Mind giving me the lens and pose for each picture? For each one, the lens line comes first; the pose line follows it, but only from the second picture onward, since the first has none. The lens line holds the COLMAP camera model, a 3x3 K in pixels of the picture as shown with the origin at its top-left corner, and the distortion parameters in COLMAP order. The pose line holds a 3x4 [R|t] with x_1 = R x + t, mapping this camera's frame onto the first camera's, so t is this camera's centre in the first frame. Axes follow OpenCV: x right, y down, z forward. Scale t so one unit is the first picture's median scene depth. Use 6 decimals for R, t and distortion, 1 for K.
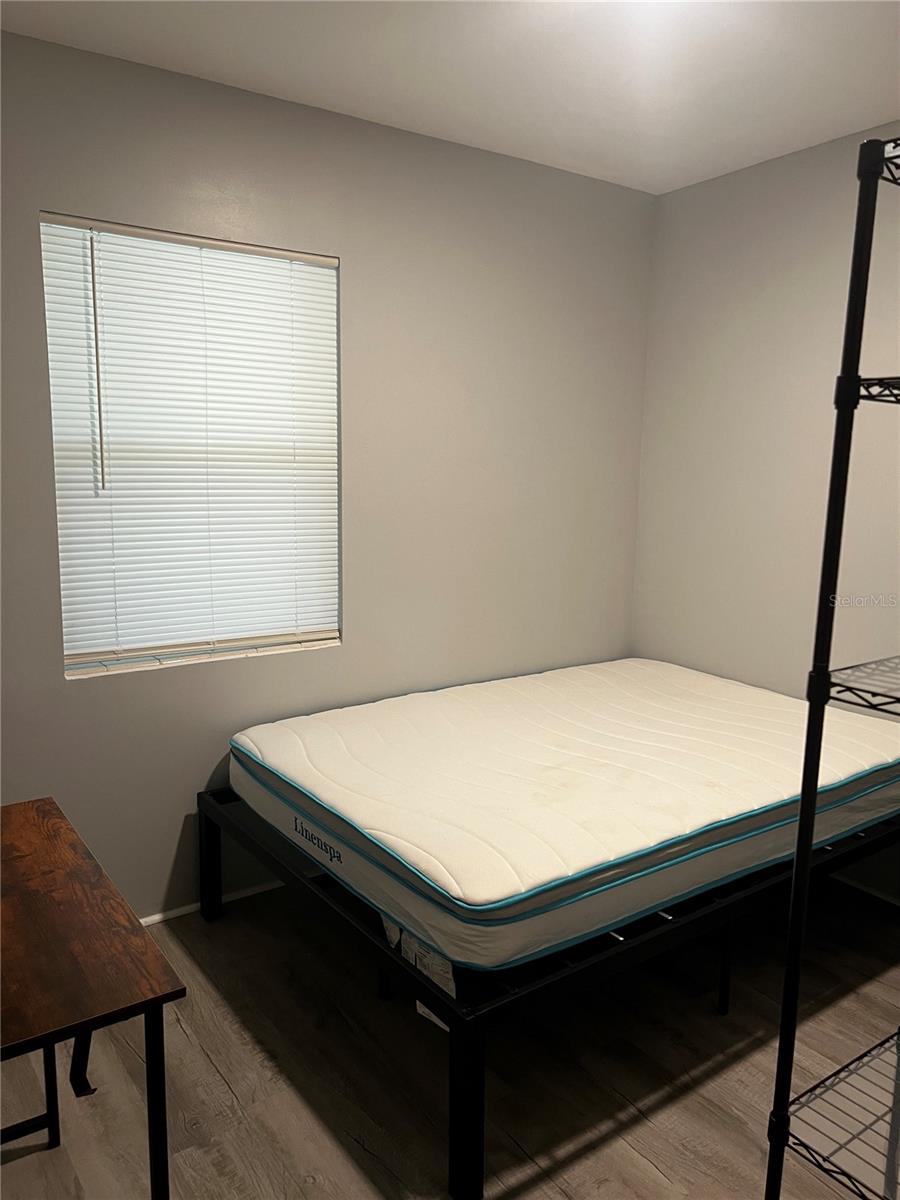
lens RADIAL K [[892.2, 0, 450.0], [0, 892.2, 600.0], [0, 0, 1]] dist [0.003358, 0.001900]
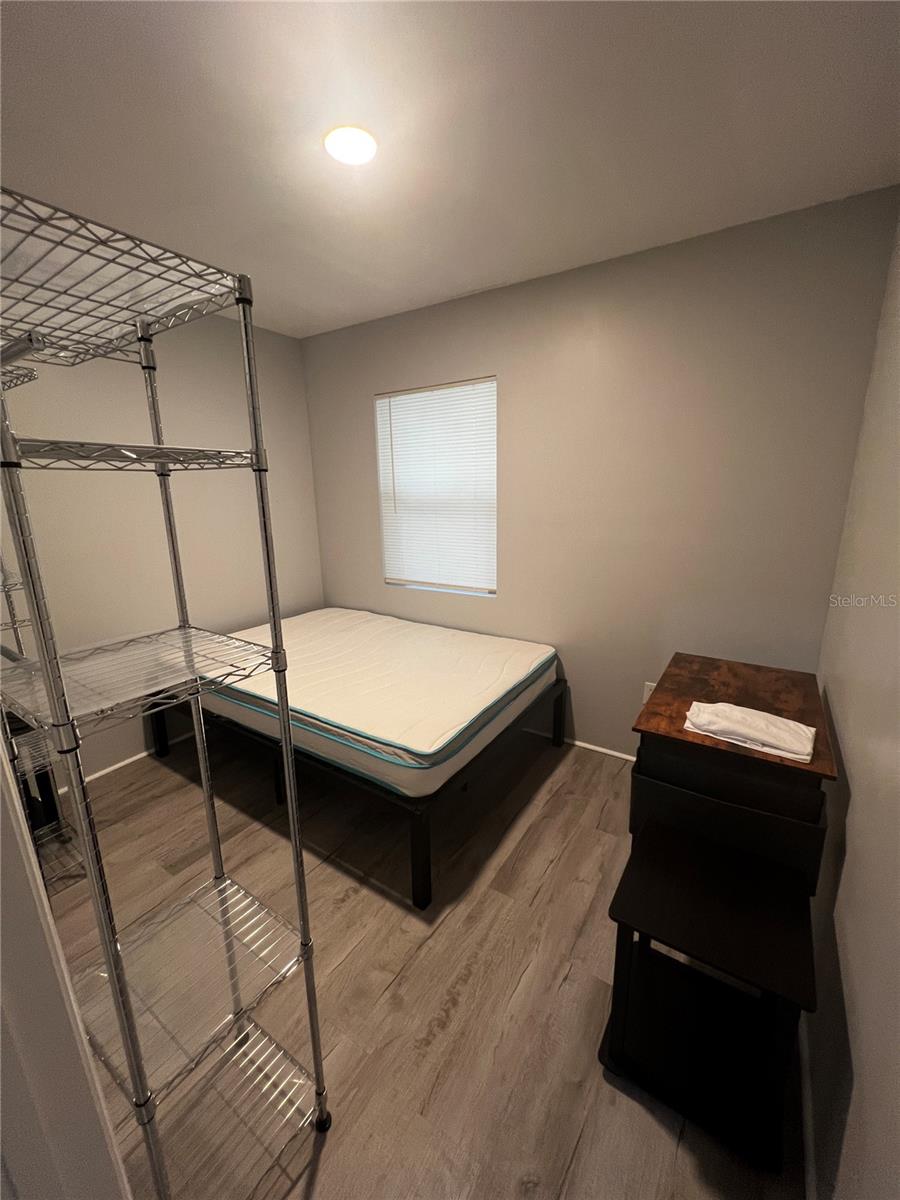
lens RADIAL K [[487.0, 0, 450.0], [0, 487.0, 600.0], [0, 0, 1]] dist [-0.000059, -0.000008]
pose [[0.355391, 0.179807, -0.917260, 1.018256], [-0.118931, 0.982046, 0.146427, -0.103972], [0.927121, 0.057052, 0.370395, 0.758423]]
